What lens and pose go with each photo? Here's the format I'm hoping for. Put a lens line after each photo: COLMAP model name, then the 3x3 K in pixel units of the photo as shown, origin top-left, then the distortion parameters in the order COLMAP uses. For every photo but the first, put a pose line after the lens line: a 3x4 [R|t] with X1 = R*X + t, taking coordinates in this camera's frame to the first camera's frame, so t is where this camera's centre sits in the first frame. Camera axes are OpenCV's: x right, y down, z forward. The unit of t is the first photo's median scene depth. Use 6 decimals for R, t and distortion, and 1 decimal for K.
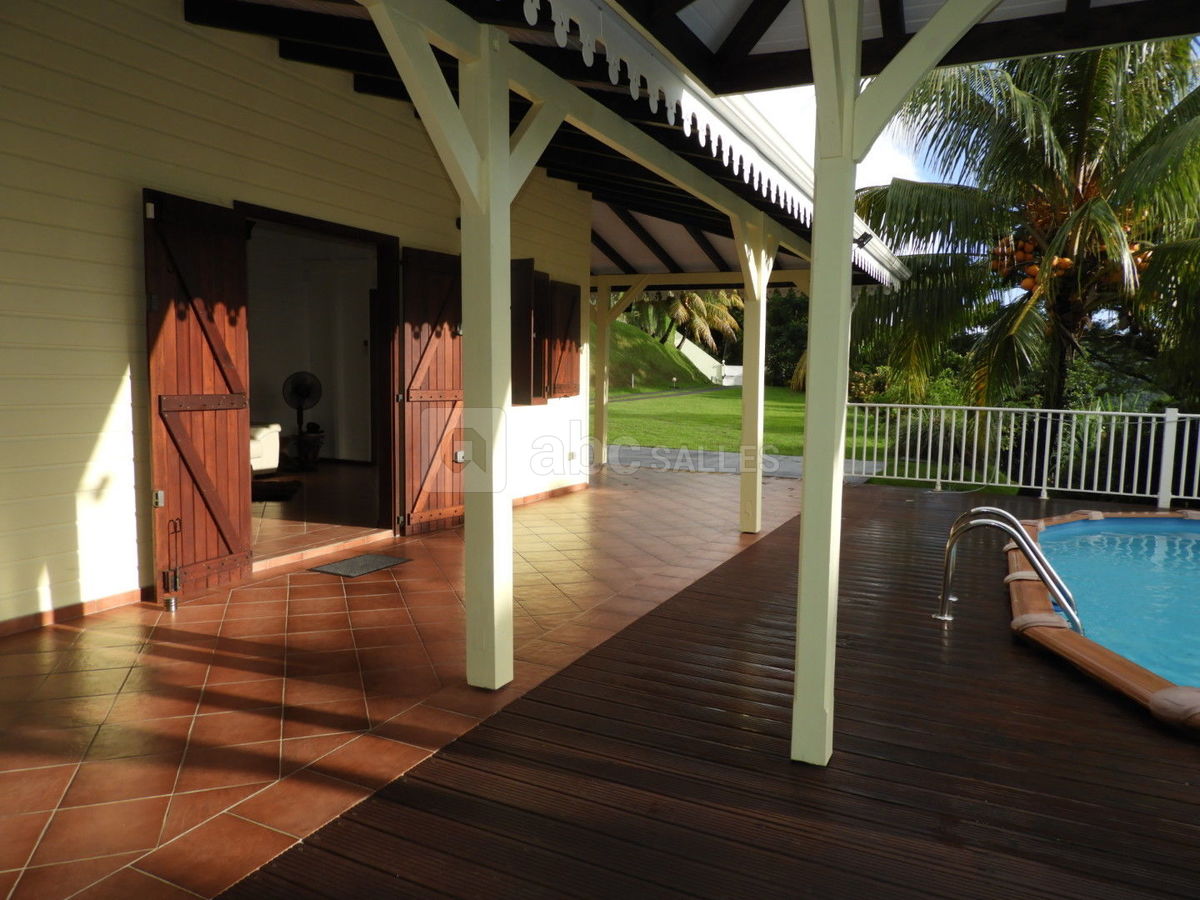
lens RADIAL K [[836.9, 0, 599.4], [0, 836.9, 449.9], [0, 0, 1]] dist [-0.014637, -0.004539]
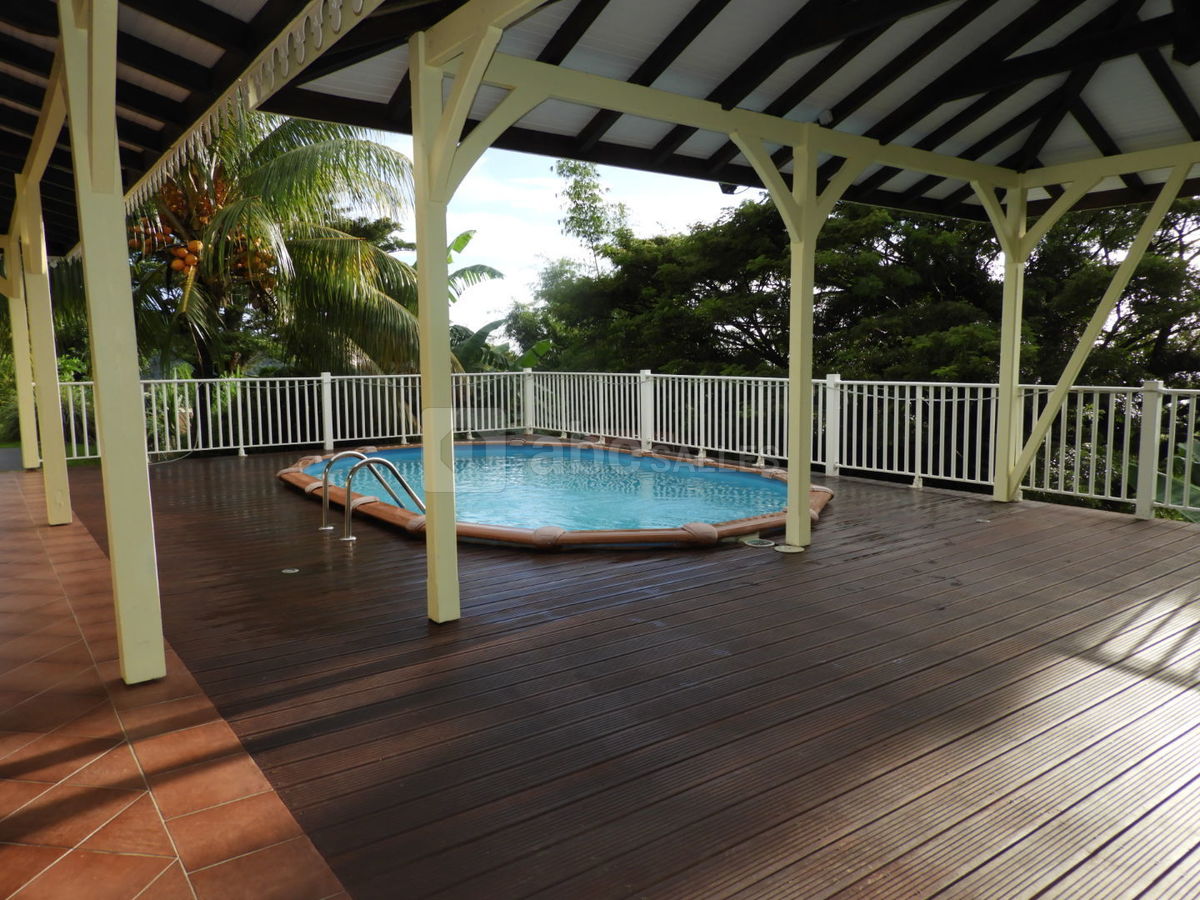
lens RADIAL K [[836.9, 0, 598.4], [0, 836.9, 449.9], [0, 0, 1]] dist [-0.014637, -0.004539]
pose [[0.465283, -0.126161, 0.876125, -0.250210], [0.094610, 0.991209, 0.092488, -0.010080], [-0.880091, 0.039857, 0.473129, 0.016632]]
